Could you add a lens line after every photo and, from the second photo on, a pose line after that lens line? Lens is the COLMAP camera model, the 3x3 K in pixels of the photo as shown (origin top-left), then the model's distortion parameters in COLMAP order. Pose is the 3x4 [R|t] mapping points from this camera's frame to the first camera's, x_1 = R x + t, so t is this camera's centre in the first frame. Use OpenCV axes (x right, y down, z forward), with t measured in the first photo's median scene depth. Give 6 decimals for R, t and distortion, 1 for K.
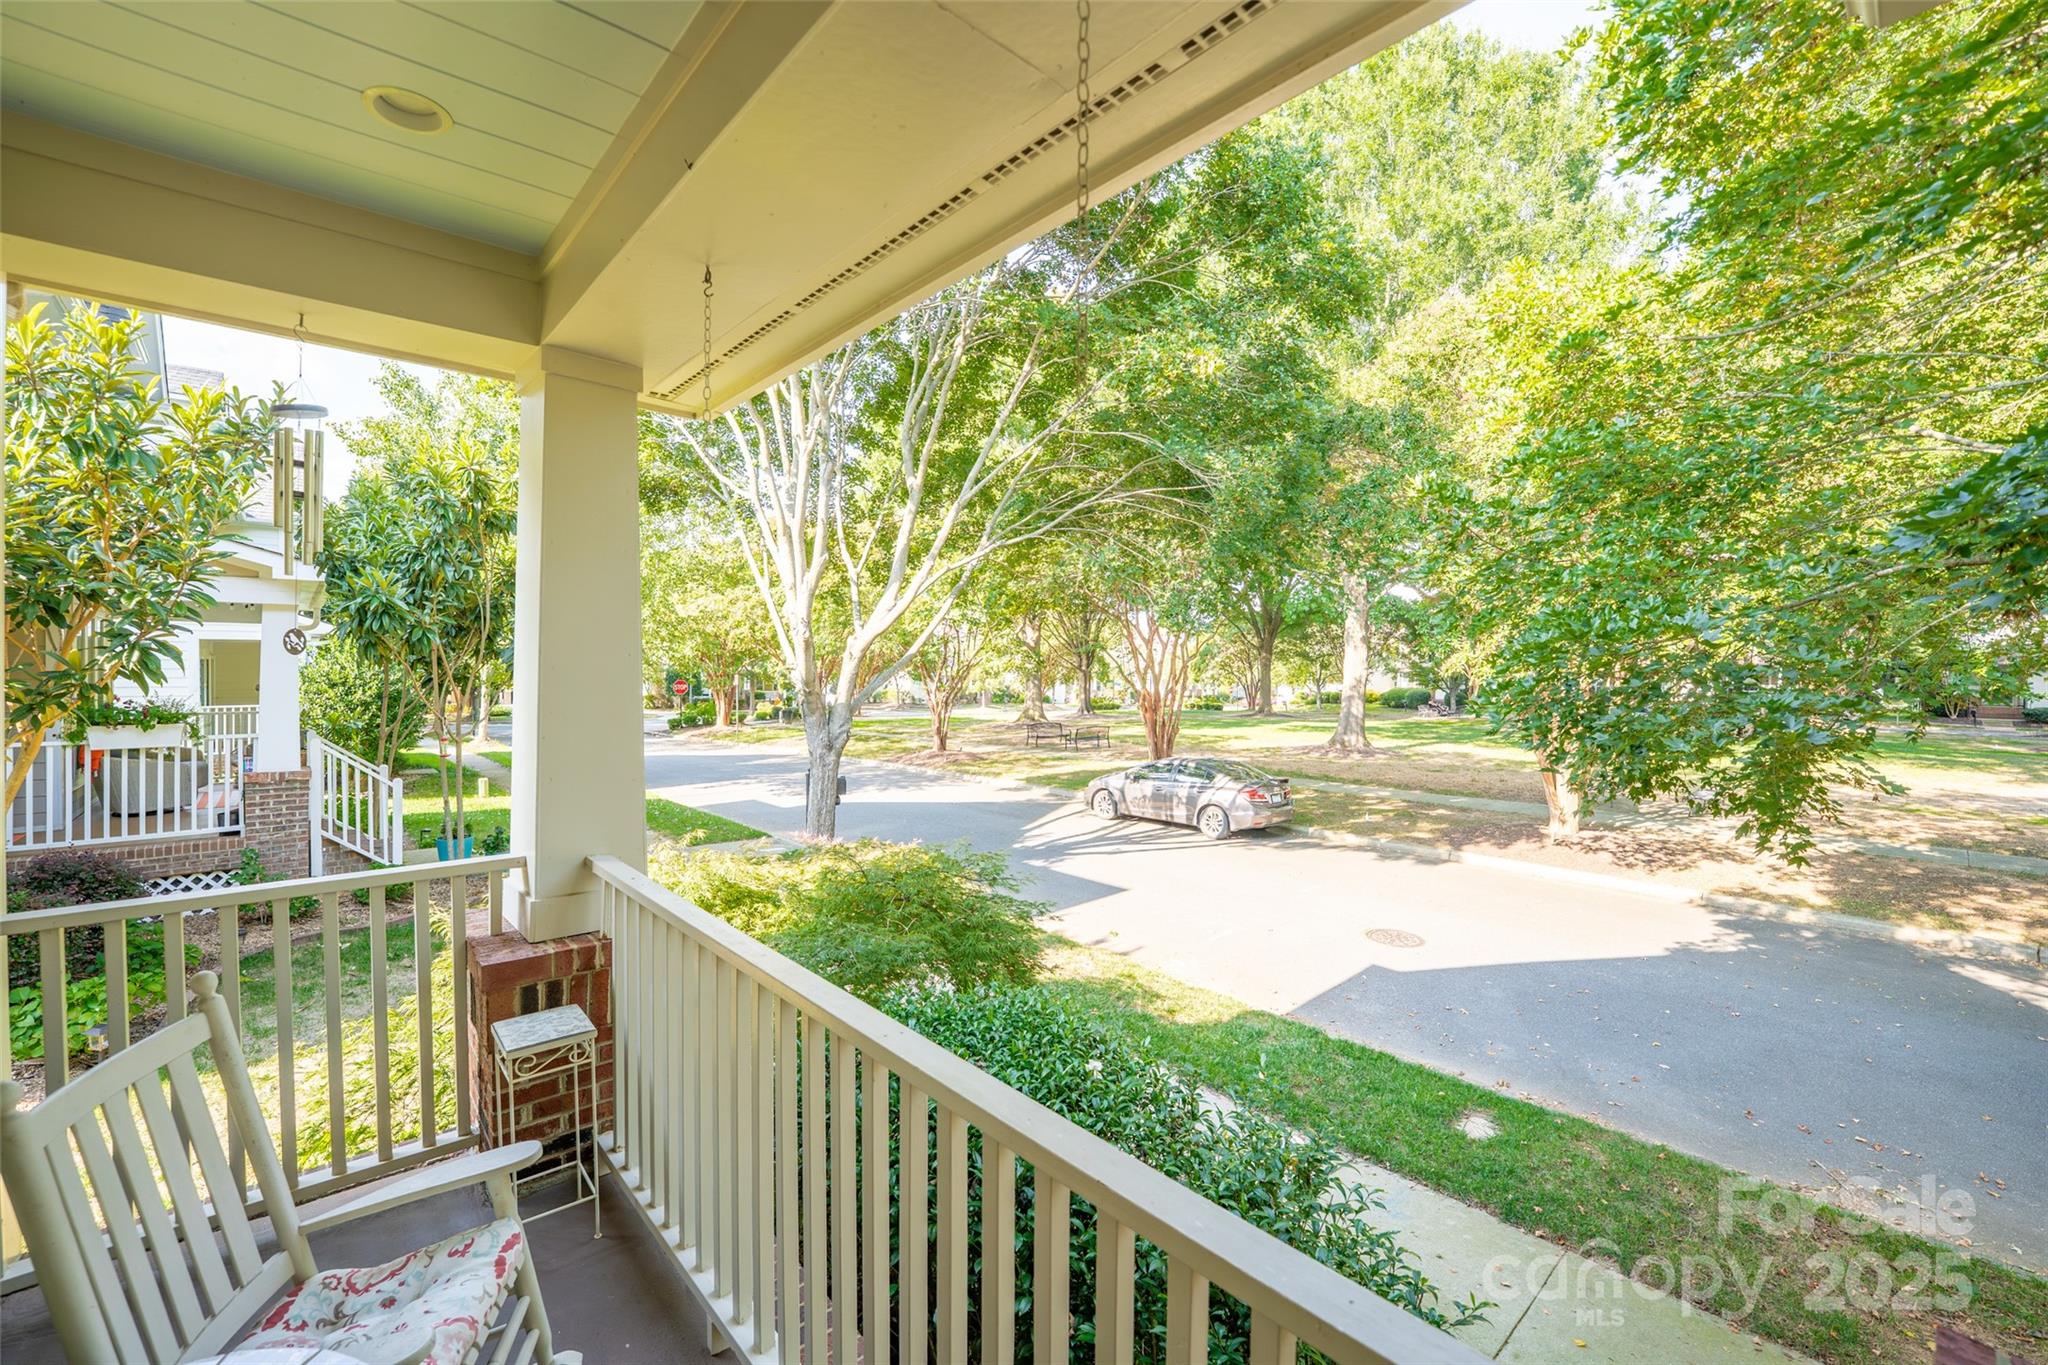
lens RADIAL K [[841.4, 0, 1006.9], [0, 841.4, 674.2], [0, 0, 1]] dist [-0.000813, 0.000006]
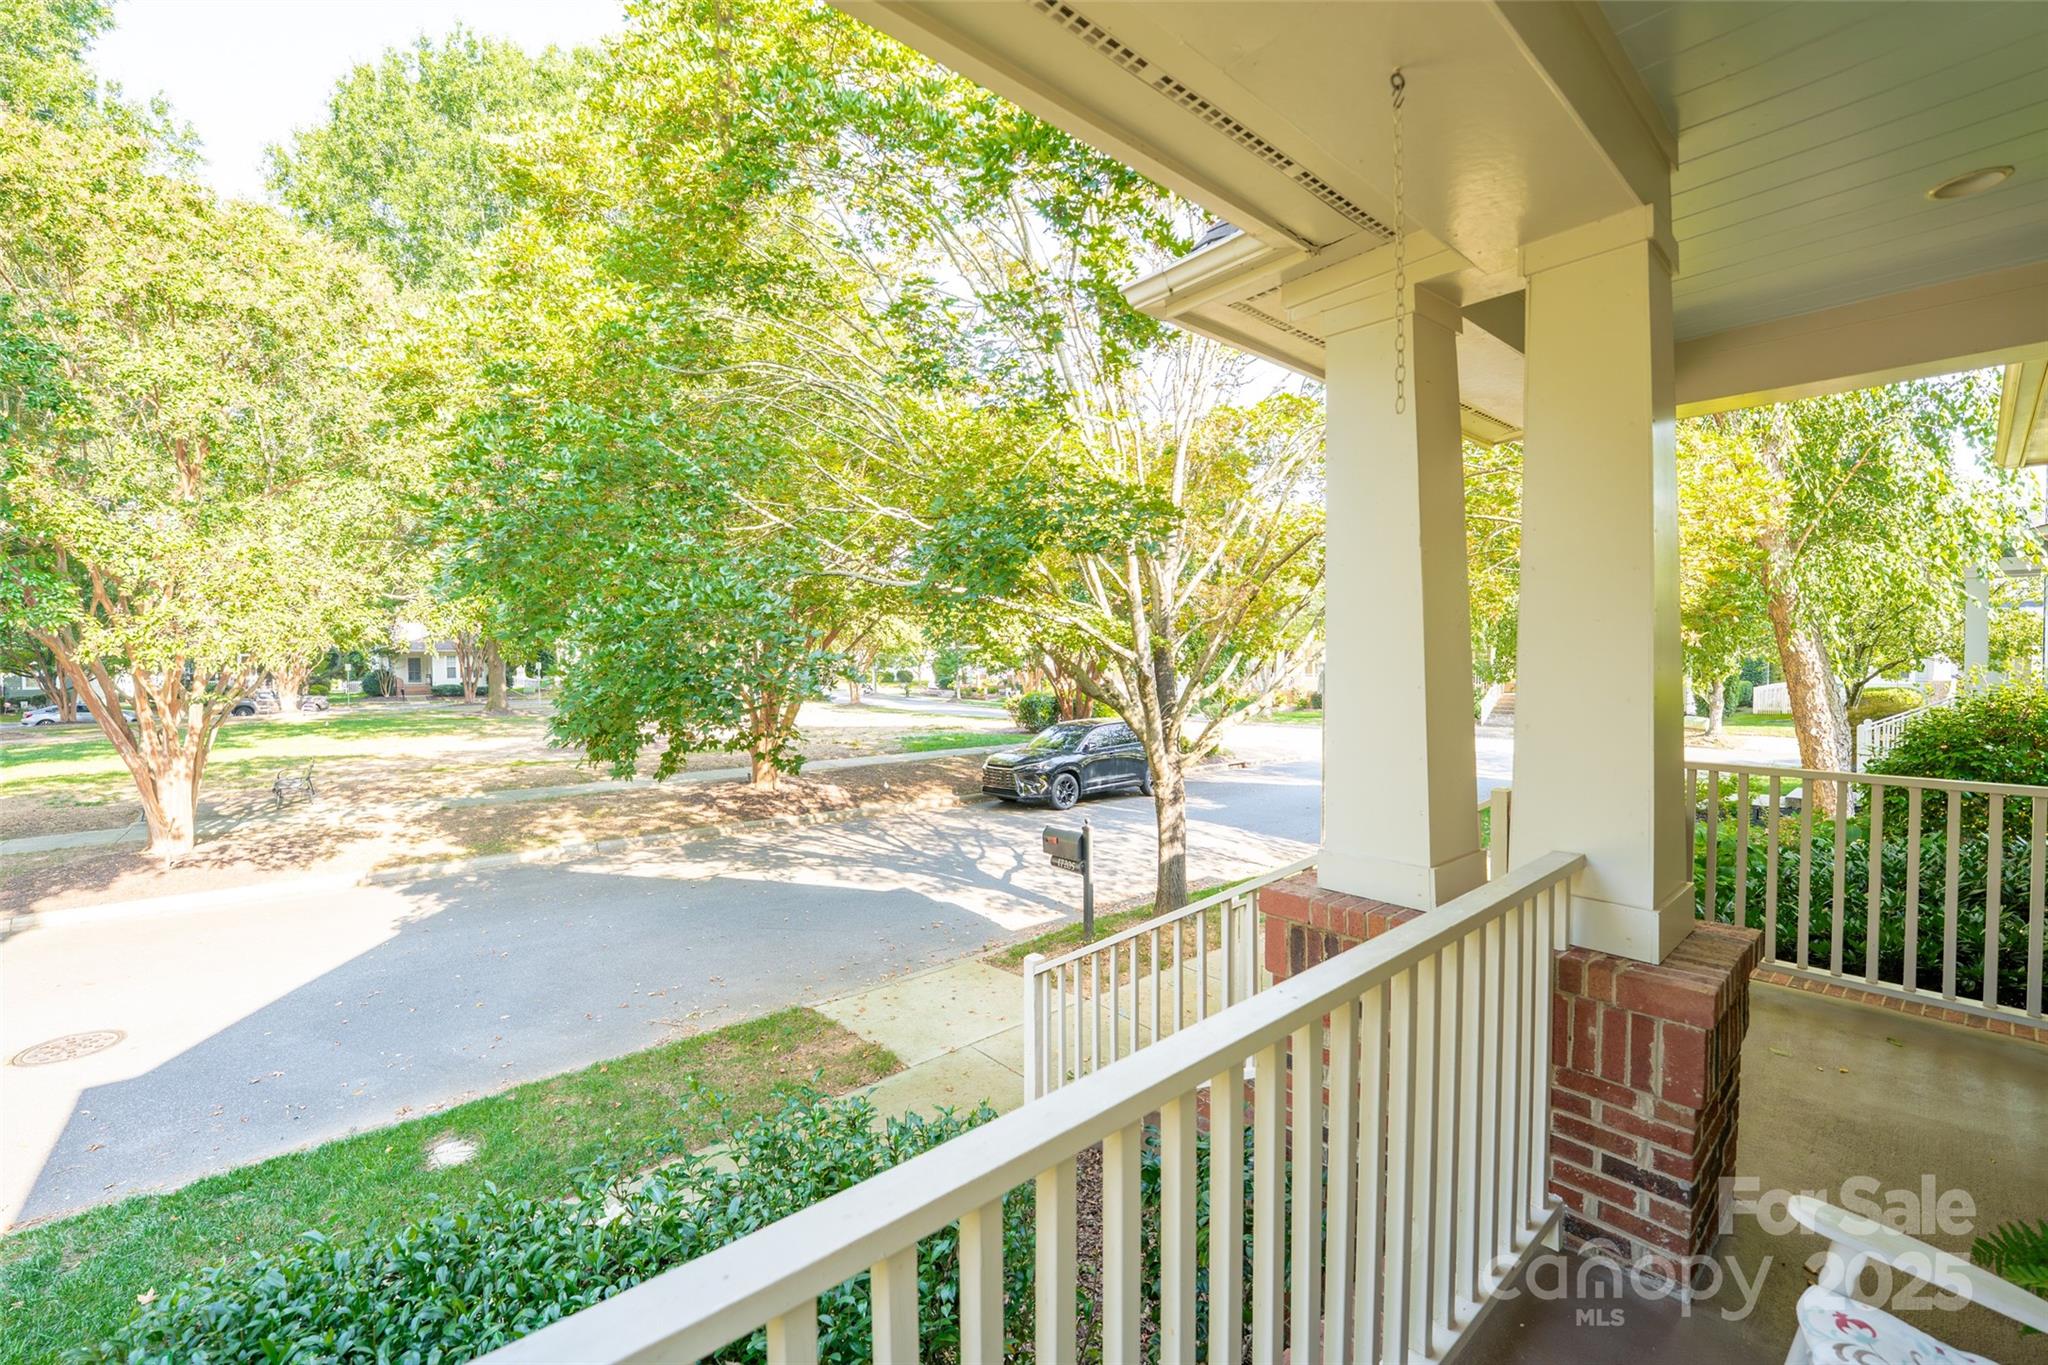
lens RADIAL K [[841.4, 0, 1006.9], [0, 841.4, 674.2], [0, 0, 1]] dist [-0.000813, 0.000006]
pose [[0.036849, -0.027261, 0.998949, -0.234958], [0.010448, 0.999584, 0.026893, -0.000109], [-0.999266, 0.009446, 0.037119, 0.265567]]
